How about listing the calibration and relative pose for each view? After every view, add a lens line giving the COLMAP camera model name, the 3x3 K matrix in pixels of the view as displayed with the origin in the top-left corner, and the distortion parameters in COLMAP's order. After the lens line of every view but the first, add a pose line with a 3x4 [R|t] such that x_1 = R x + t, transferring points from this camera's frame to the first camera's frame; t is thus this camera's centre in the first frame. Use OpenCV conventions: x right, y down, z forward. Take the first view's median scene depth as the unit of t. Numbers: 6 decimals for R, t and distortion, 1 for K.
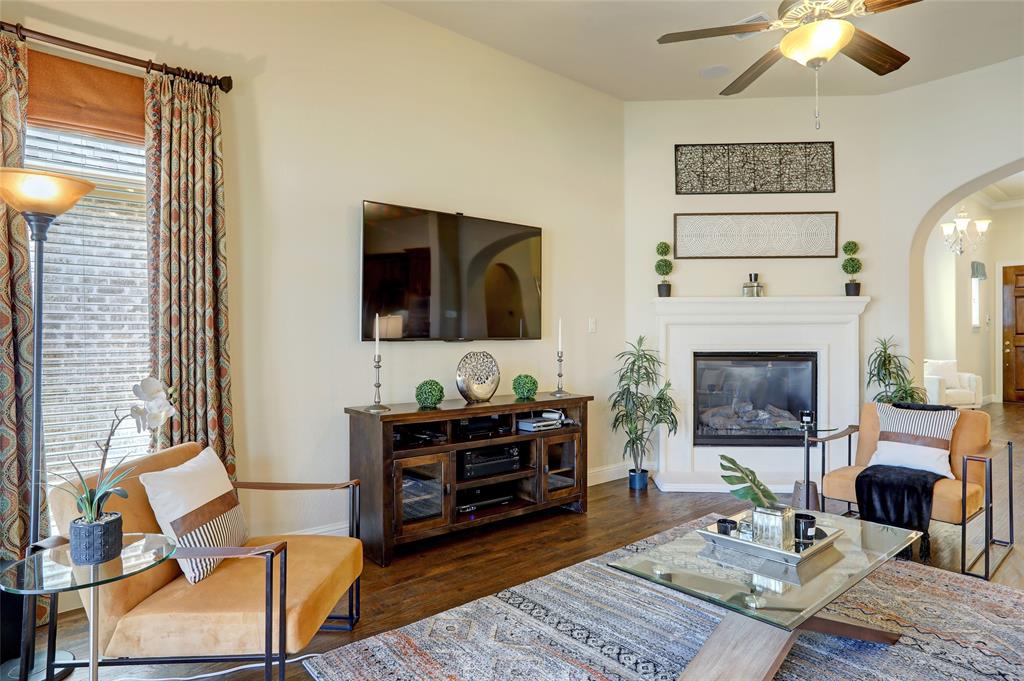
lens RADIAL K [[588.1, 0, 511.4], [0, 588.1, 332.2], [0, 0, 1]] dist [-0.050541, 0.047790]
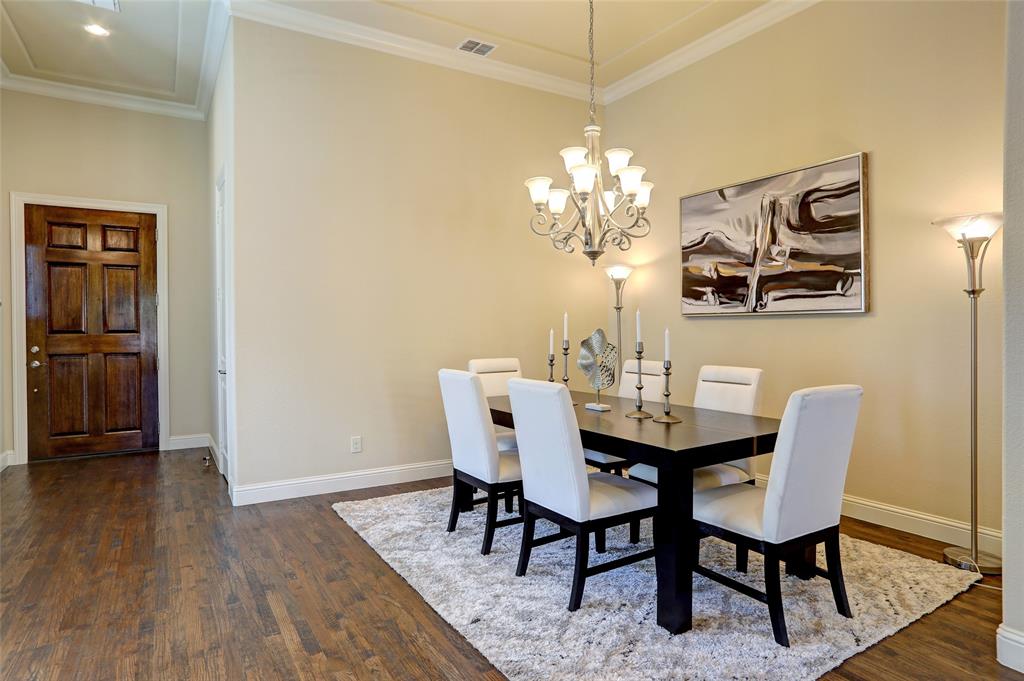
lens RADIAL K [[584.4, 0, 511.3], [0, 584.4, 335.0], [0, 0, 1]] dist [-0.072057, 0.047850]
pose [[0.163587, -0.011353, 0.986464, 0.846125], [0.003460, 0.999934, 0.010934, 0.002827], [-0.986523, 0.001625, 0.163615, 0.997846]]
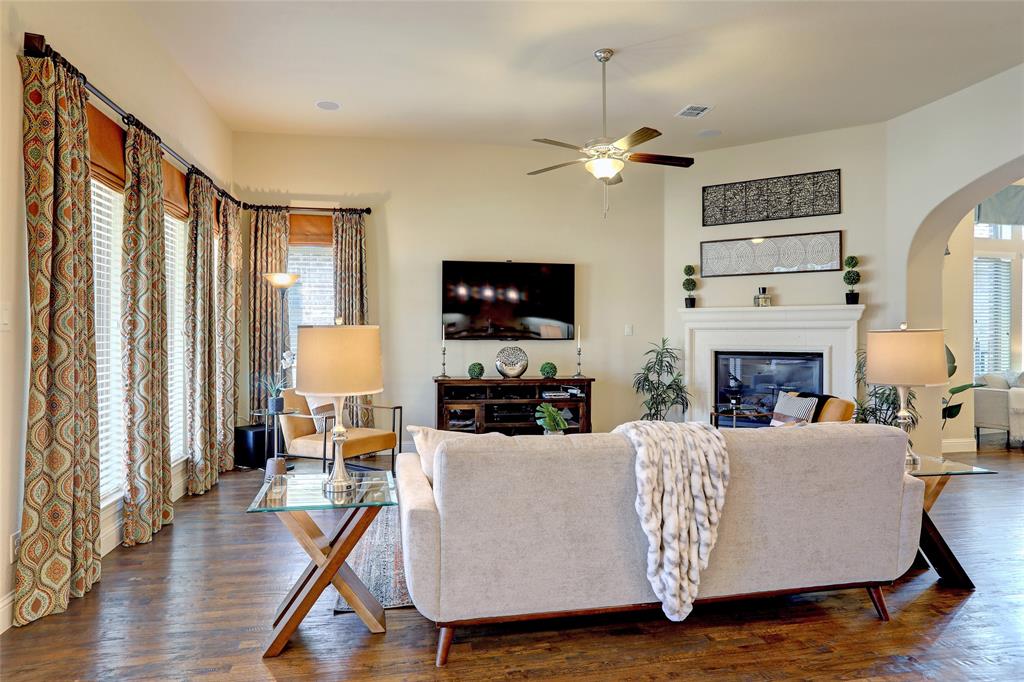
lens RADIAL K [[588.1, 0, 511.4], [0, 588.1, 332.7], [0, 0, 1]] dist [-0.050541, 0.047790]
pose [[0.873679, 0.002608, -0.486496, 0.549048], [-0.003521, 0.999993, -0.000963, -0.003012], [0.486490, 0.002554, 0.873682, -0.313437]]
